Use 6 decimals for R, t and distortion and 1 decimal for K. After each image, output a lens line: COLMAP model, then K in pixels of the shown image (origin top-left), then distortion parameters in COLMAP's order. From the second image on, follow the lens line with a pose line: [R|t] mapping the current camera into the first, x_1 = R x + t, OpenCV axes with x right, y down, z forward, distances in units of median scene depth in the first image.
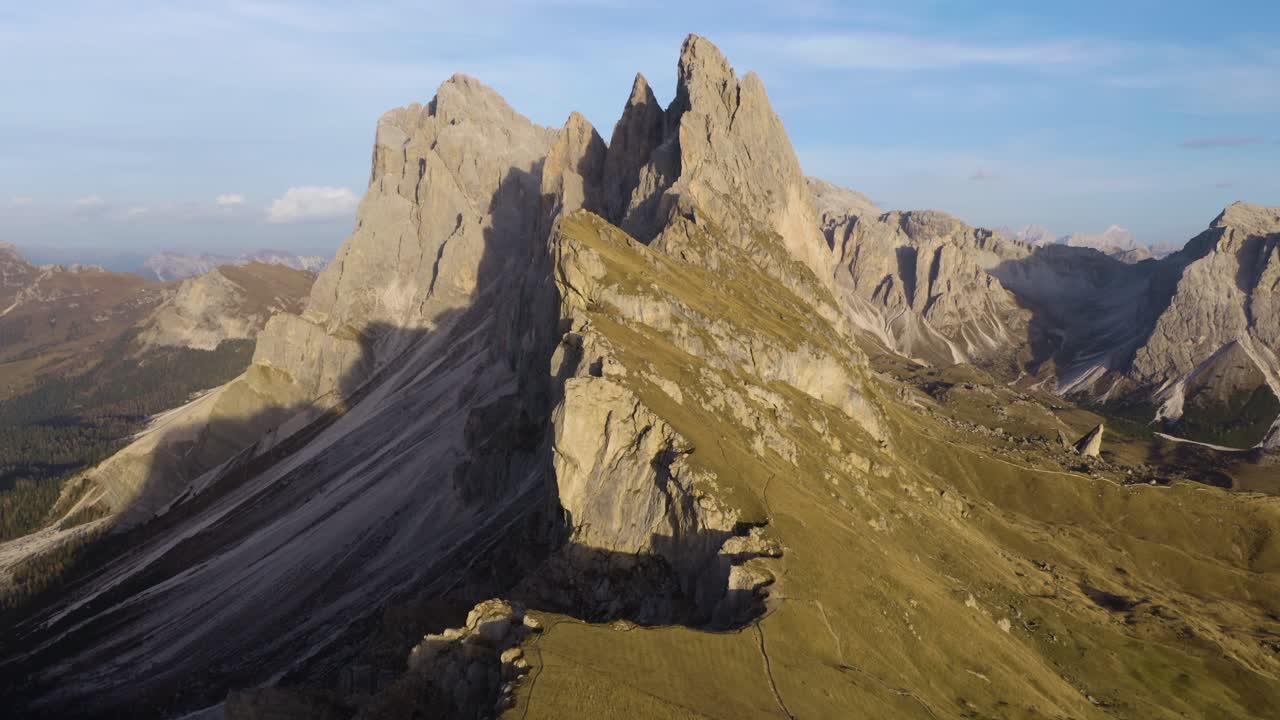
lens RADIAL K [[1035.5, 0, 639.4], [0, 1035.5, 351.0], [0, 0, 1]] dist [0.004828, -0.168833]
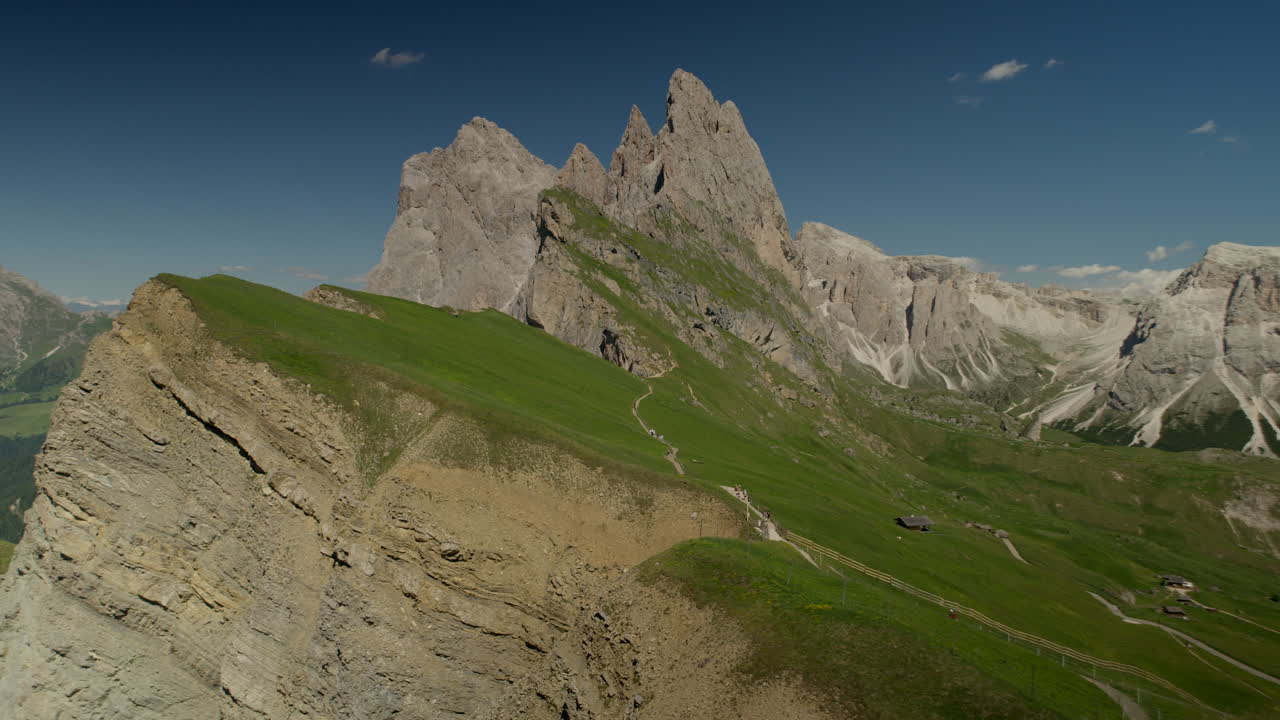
lens RADIAL K [[1050.0, 0, 626.8], [0, 1050.0, 359.9], [0, 0, 1]] dist [-0.144620, 0.120929]
pose [[0.999479, 0.002261, -0.032205, 0.024790], [-0.003827, 0.998809, -0.048639, 0.053142], [0.032057, 0.048737, 0.998297, -0.105984]]
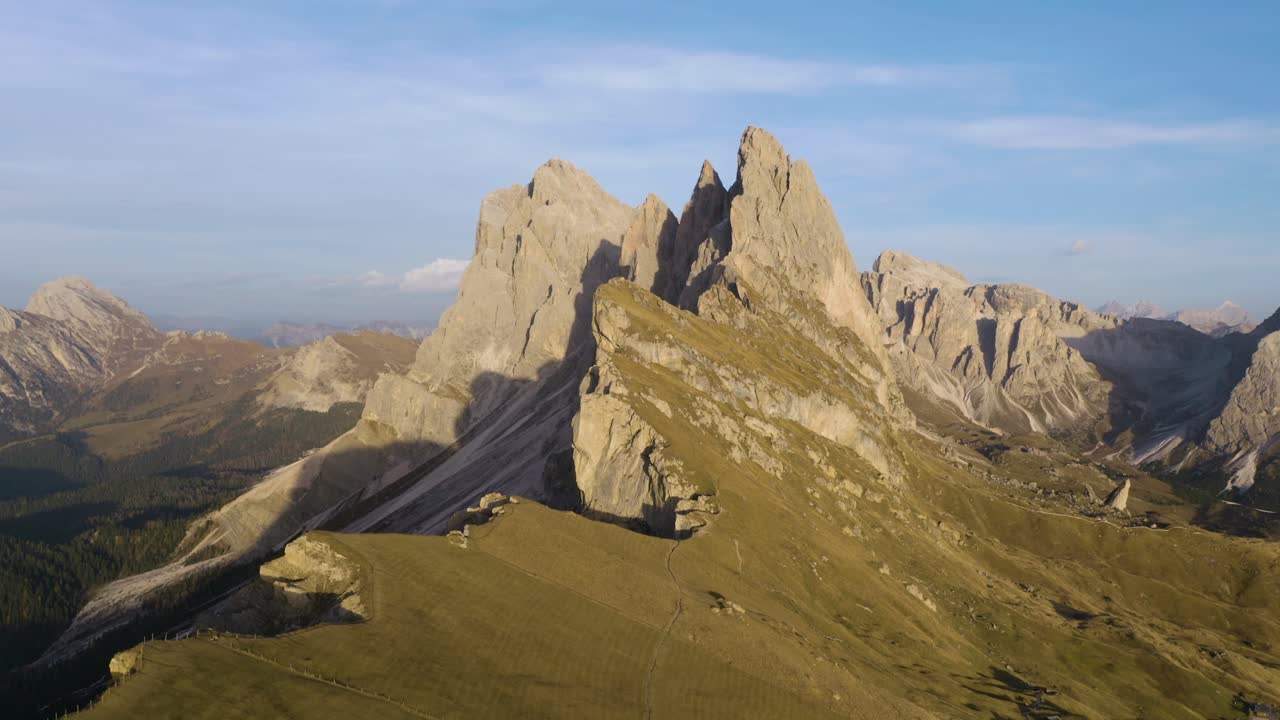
lens RADIAL K [[1033.5, 0, 639.7], [0, 1033.5, 351.6], [0, 0, 1]] dist [0.011675, -0.174441]
pose [[0.995277, 0.008613, -0.096695, 0.033700], [-0.015357, 0.997483, -0.069223, 0.015200], [0.095855, 0.070381, 0.992904, -0.091328]]
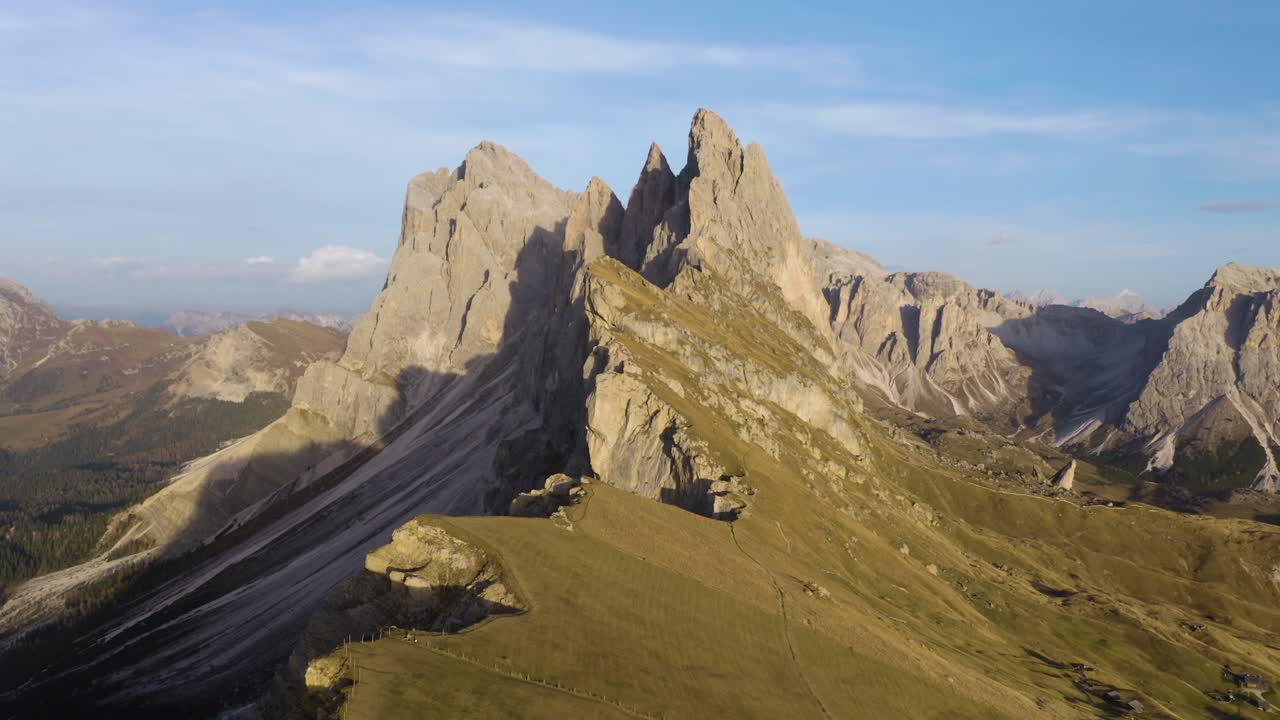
lens RADIAL K [[1032.9, 0, 639.7], [0, 1032.9, 347.9], [0, 0, 1]] dist [0.011254, -0.183556]
pose [[0.999890, 0.006189, -0.013466, 0.000581], [-0.007020, 0.998016, -0.062573, 0.018157], [0.013052, 0.062661, 0.997950, -0.080663]]
